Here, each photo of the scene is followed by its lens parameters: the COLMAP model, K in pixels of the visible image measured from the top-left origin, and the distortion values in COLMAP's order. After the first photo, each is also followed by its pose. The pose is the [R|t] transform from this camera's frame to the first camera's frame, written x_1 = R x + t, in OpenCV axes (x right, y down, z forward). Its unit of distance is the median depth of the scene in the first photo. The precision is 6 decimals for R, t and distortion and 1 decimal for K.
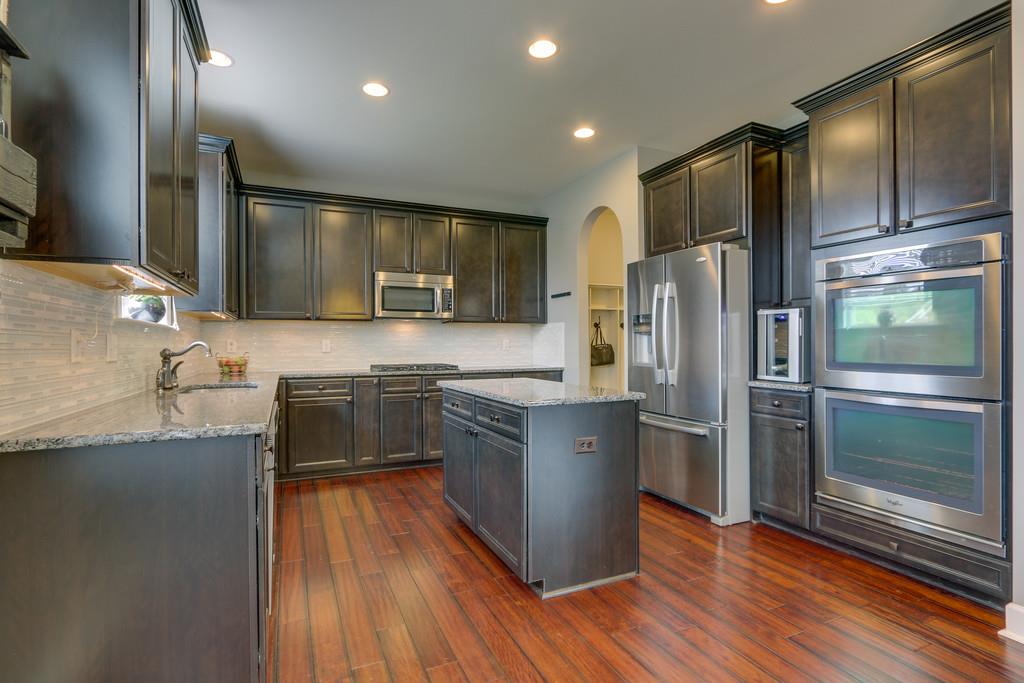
lens RADIAL K [[476.9, 0, 515.9], [0, 476.9, 344.7], [0, 0, 1]] dist [-0.004707, 0.000513]
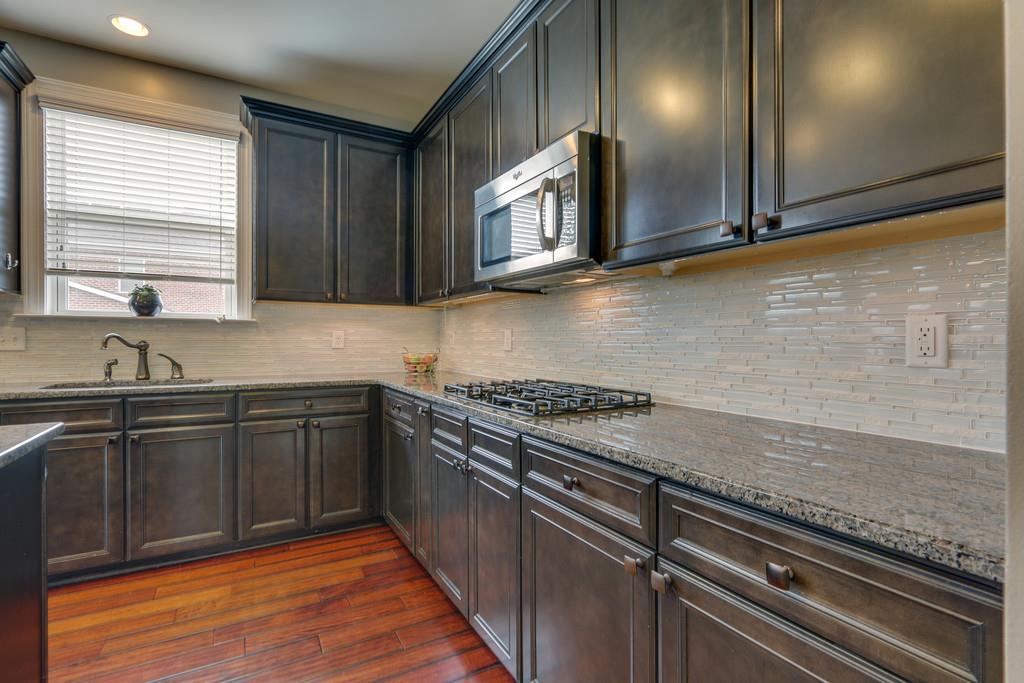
lens RADIAL K [[476.9, 0, 514.2], [0, 476.9, 339.9], [0, 0, 1]] dist [-0.004707, 0.000513]
pose [[0.078141, 0.008638, -0.996905, 0.307602], [-0.002012, 0.999962, 0.008507, -0.003151], [0.996940, 0.001341, 0.078155, 1.423066]]
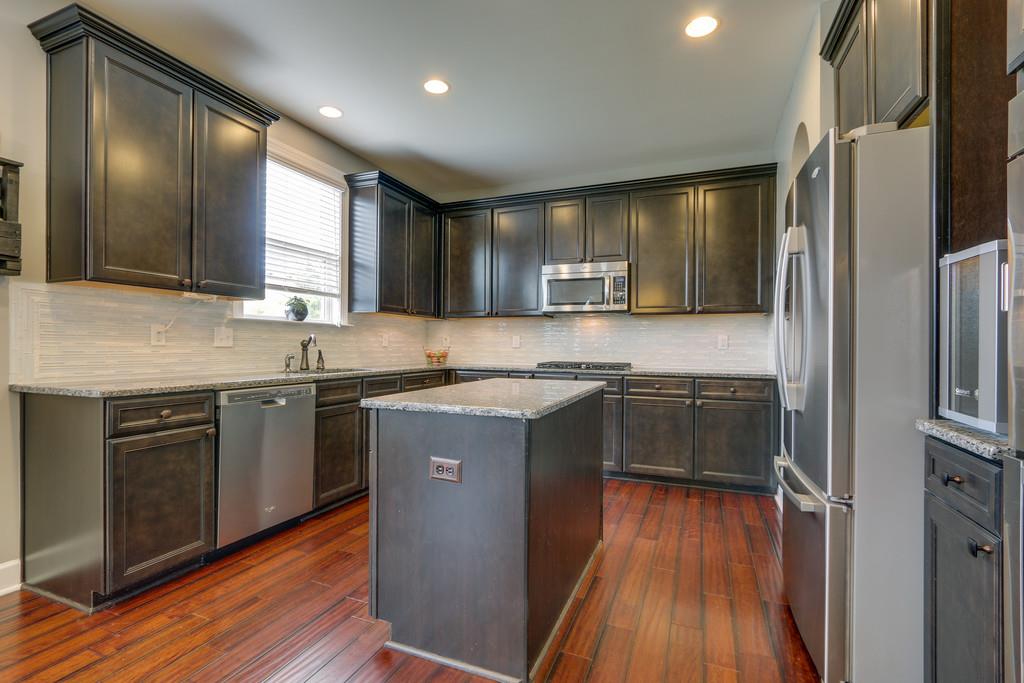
lens RADIAL K [[476.9, 0, 510.8], [0, 476.9, 342.0], [0, 0, 1]] dist [-0.004707, 0.000513]
pose [[0.682506, 0.005192, -0.730862, 0.549380], [-0.010962, 0.999935, -0.003133, 0.009906], [0.730798, 0.010150, 0.682518, 0.412398]]
